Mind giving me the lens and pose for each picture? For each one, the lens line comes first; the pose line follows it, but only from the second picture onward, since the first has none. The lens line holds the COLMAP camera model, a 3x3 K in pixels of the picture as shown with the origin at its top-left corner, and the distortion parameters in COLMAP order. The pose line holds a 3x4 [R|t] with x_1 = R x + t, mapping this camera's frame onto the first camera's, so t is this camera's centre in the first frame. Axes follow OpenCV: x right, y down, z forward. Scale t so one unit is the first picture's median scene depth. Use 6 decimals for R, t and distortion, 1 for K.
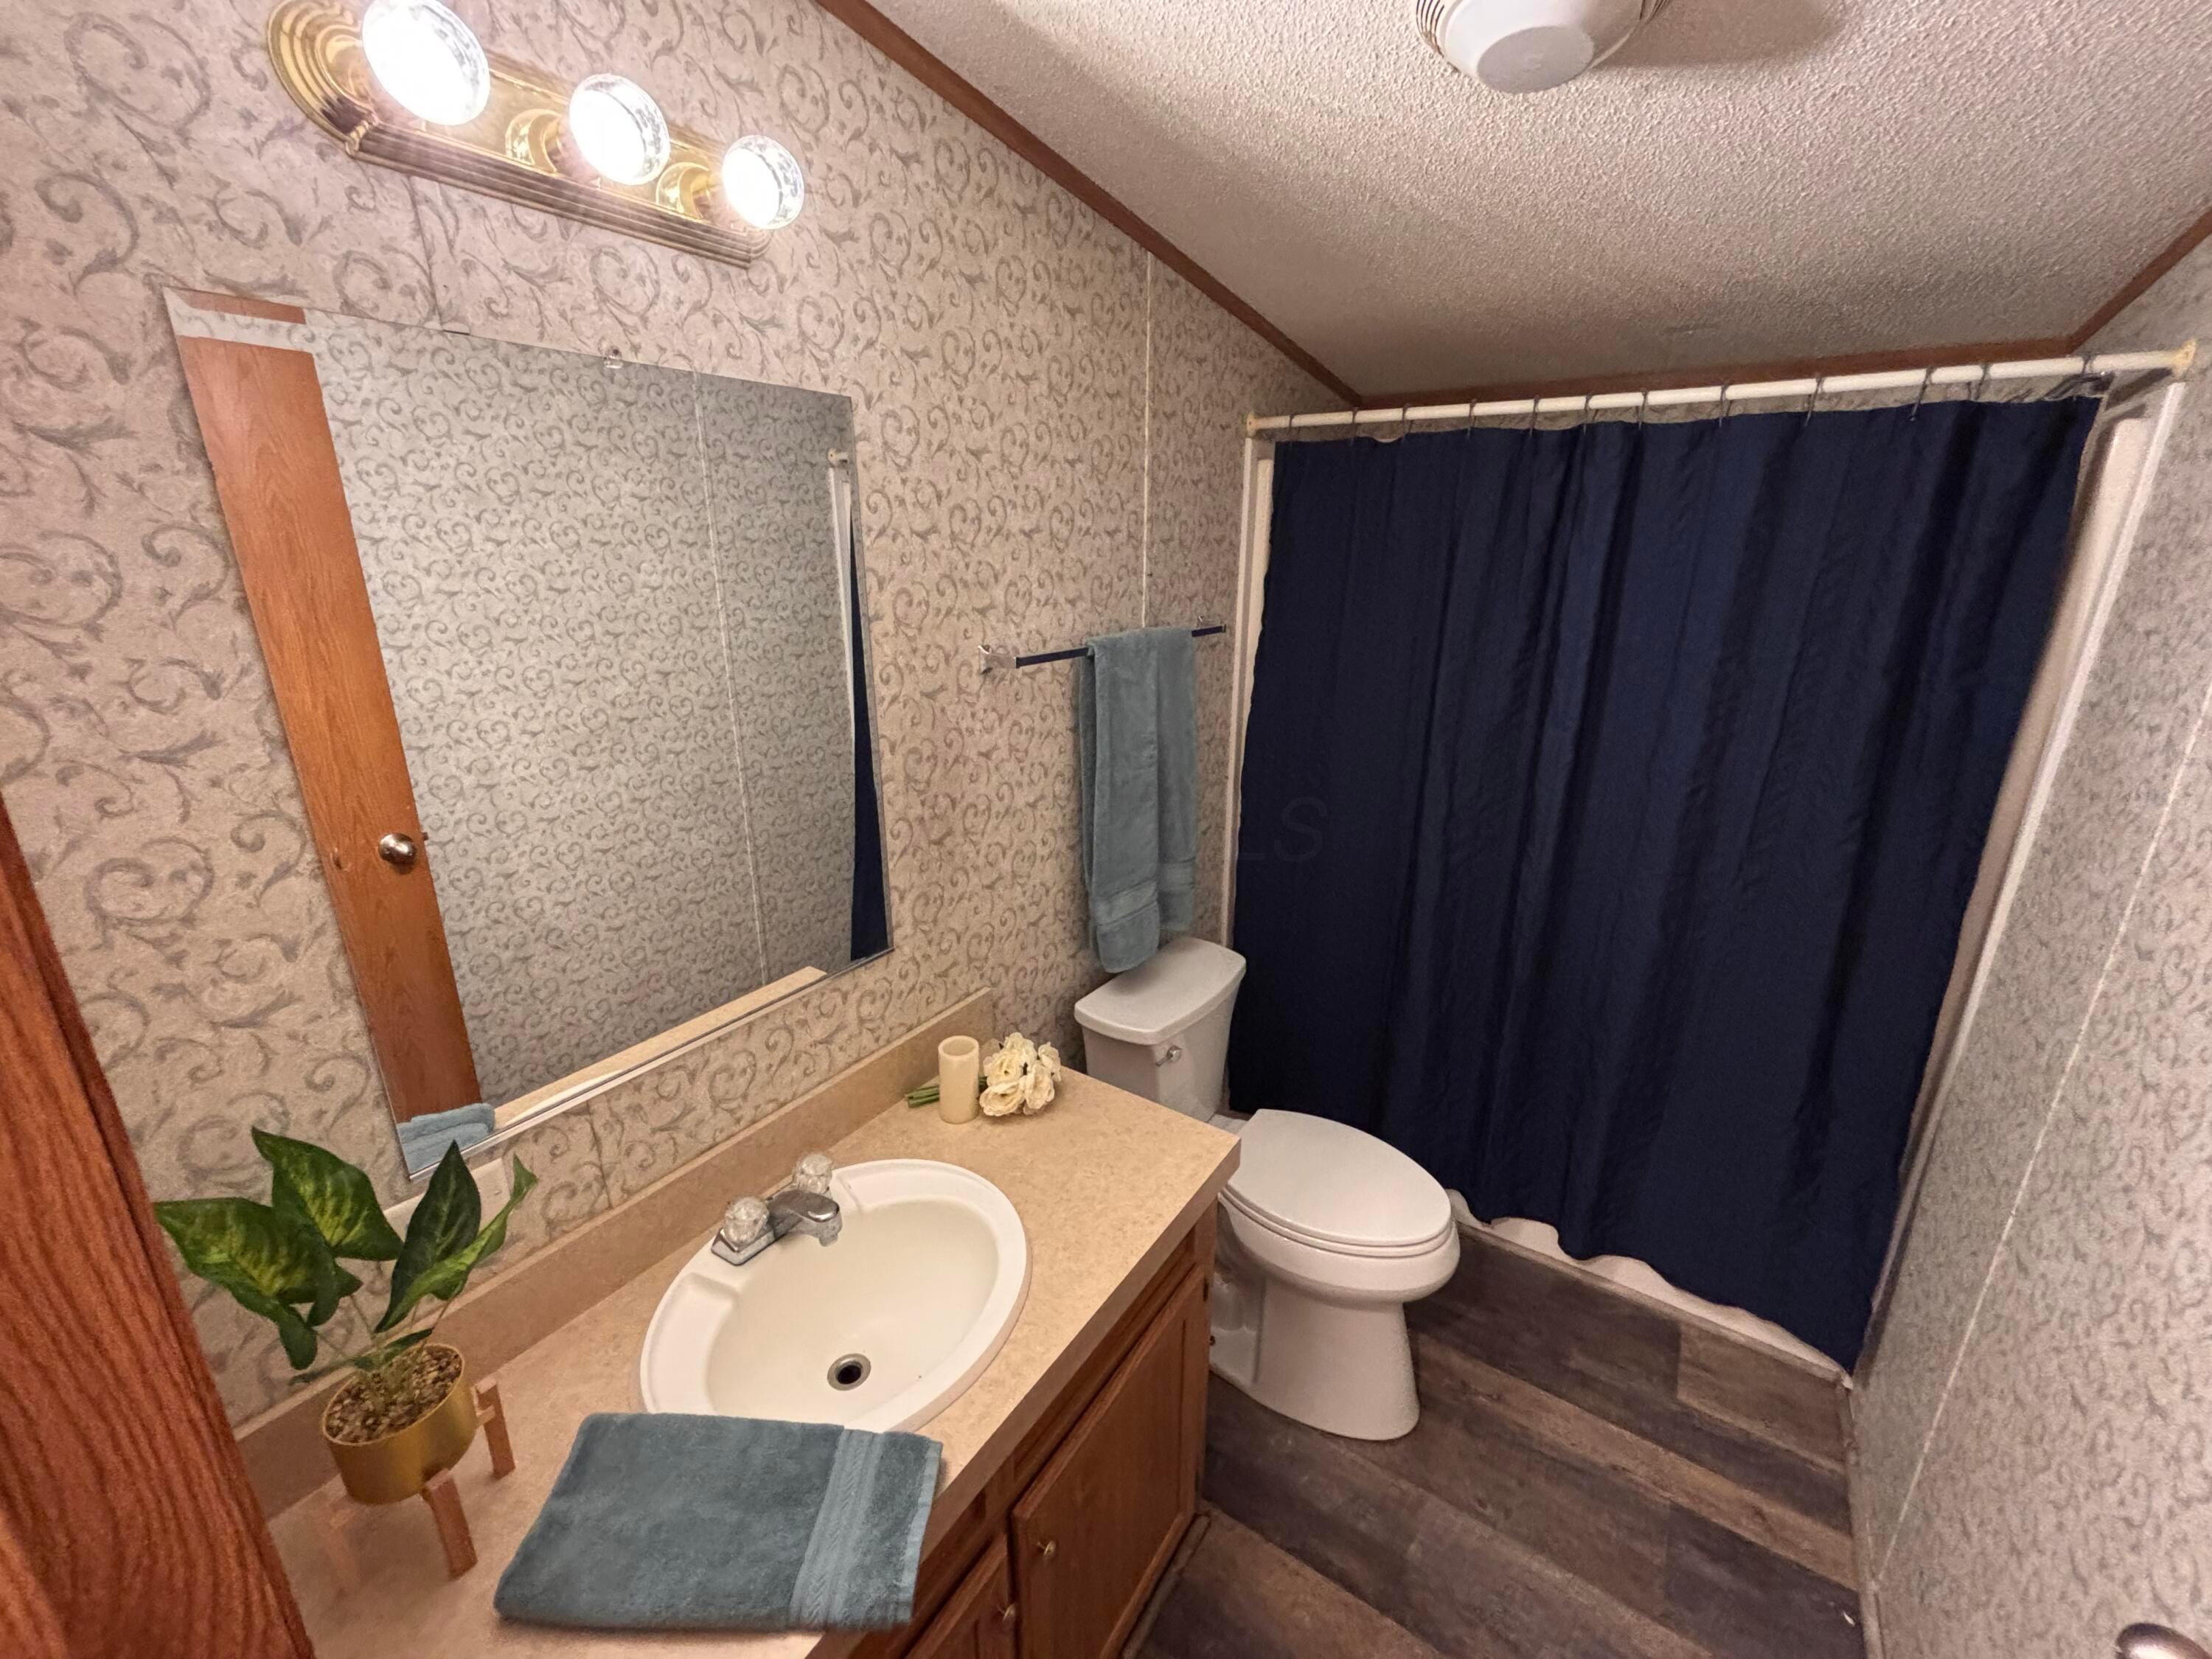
lens RADIAL K [[906.7, 0, 1105.3], [0, 906.7, 827.6], [0, 0, 1]] dist [0.002546, -0.000147]
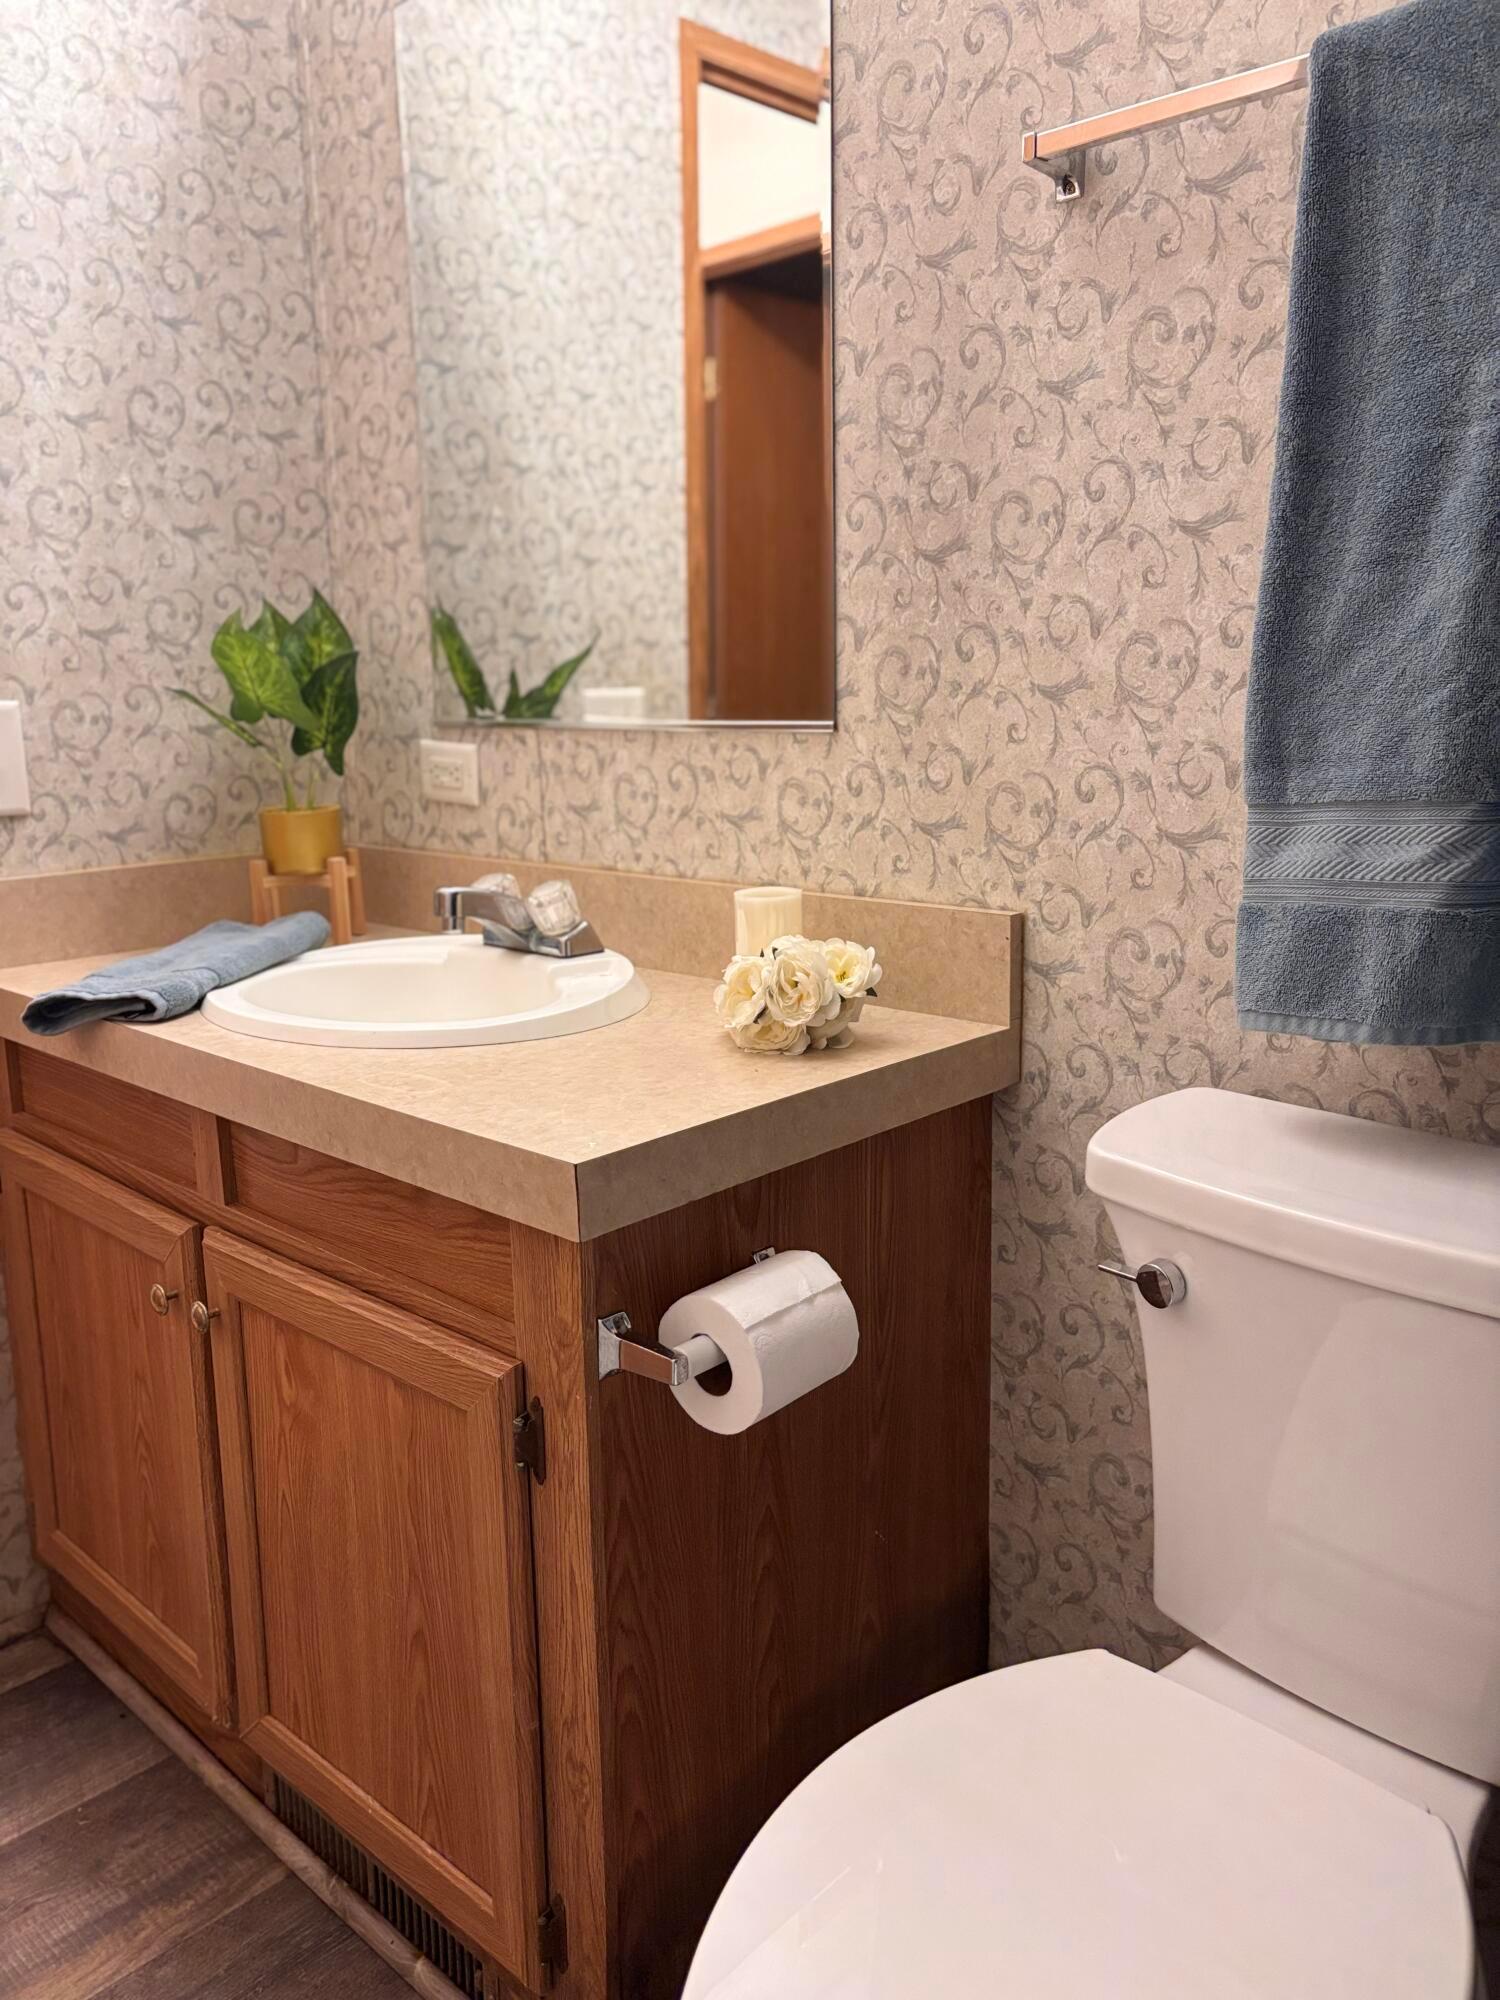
lens RADIAL K [[1507.2, 0, 750.1], [0, 1507.2, 997.0], [0, 0, 1]] dist [0.021086, -0.006146]
pose [[-0.177504, 0.192208, -0.965167, 0.779210], [-0.287022, 0.927992, 0.237591, 0.079371], [0.941334, 0.319198, -0.109554, 1.120571]]
